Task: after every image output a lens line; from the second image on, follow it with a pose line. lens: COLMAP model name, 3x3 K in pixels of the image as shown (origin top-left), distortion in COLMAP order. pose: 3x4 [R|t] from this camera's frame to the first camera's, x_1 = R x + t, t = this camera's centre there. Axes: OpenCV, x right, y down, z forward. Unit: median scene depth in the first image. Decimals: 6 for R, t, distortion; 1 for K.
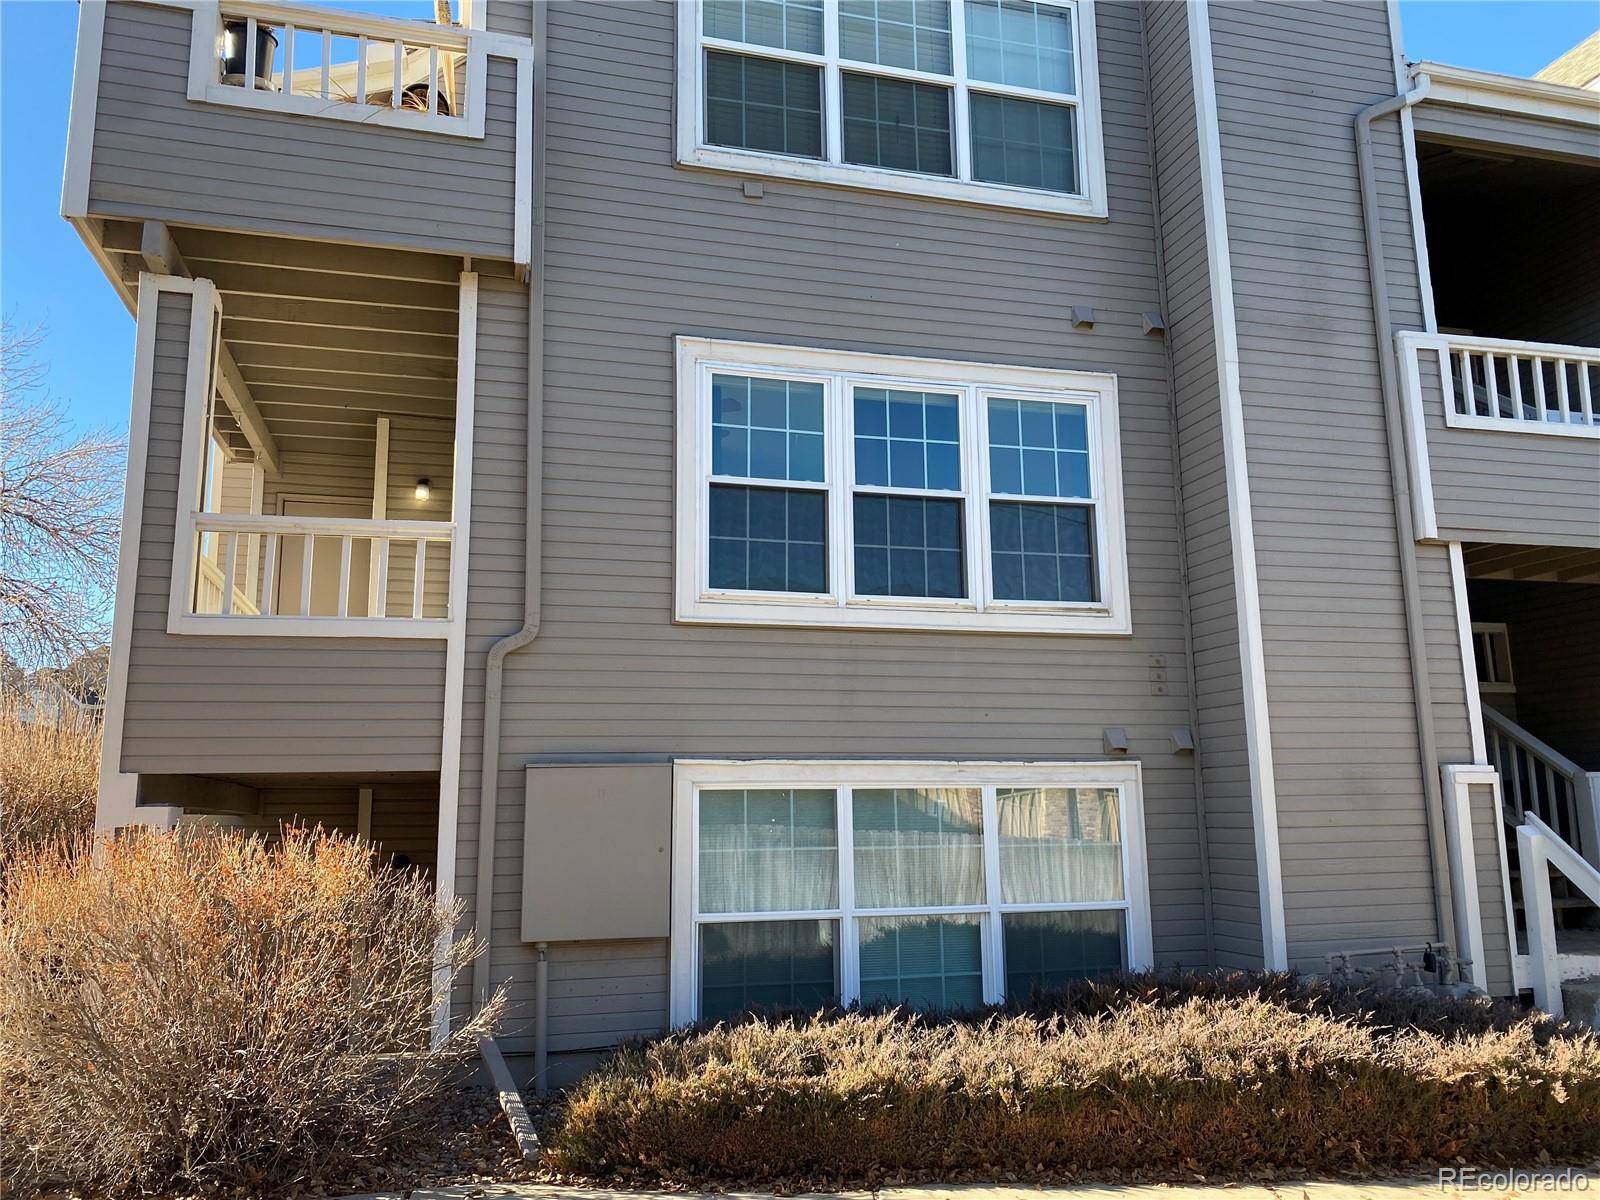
lens RADIAL K [[1239.7, 0, 805.9], [0, 1239.7, 594.1], [0, 0, 1]] dist [-0.005511, 0.000161]
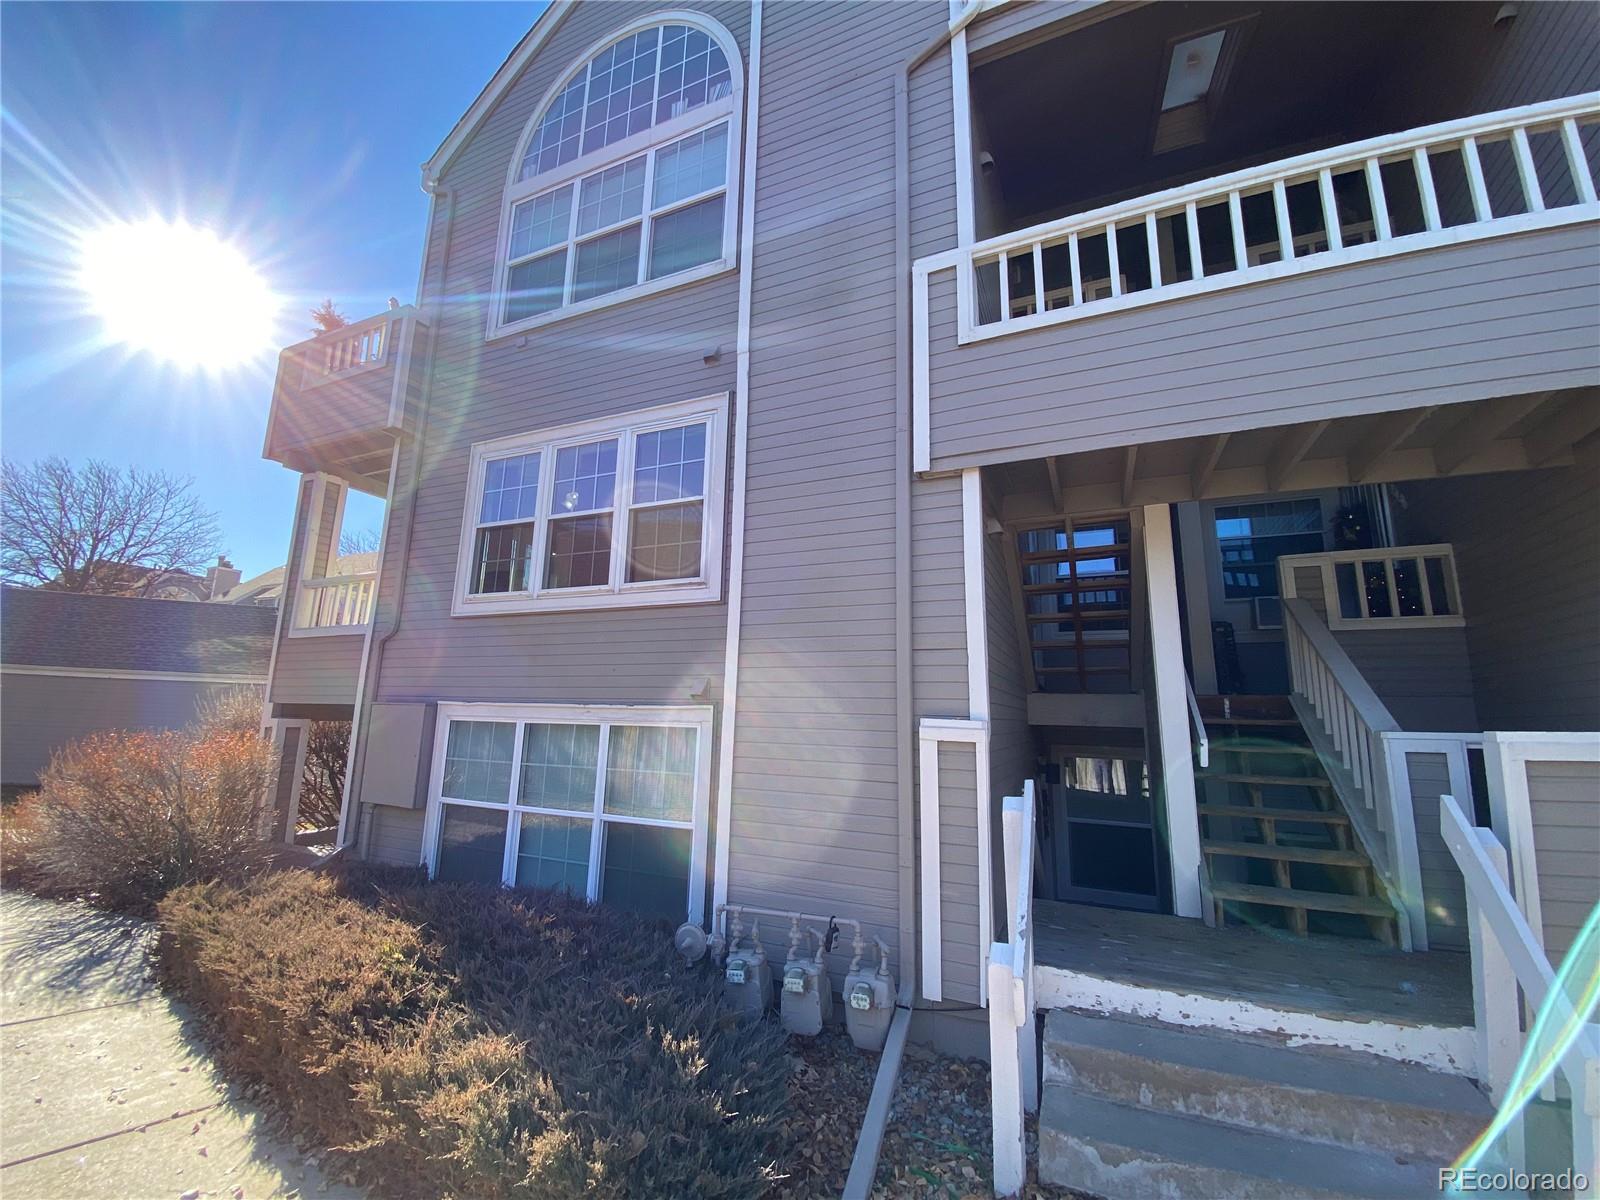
lens RADIAL K [[652.0, 0, 788.5], [0, 652.0, 612.6], [0, 0, 1]] dist [-0.023884, -0.001672]
pose [[0.781822, -0.068555, -0.619721, 0.723782], [0.078627, 0.996843, -0.011078, 0.057420], [0.618524, -0.040066, 0.784744, 0.560850]]
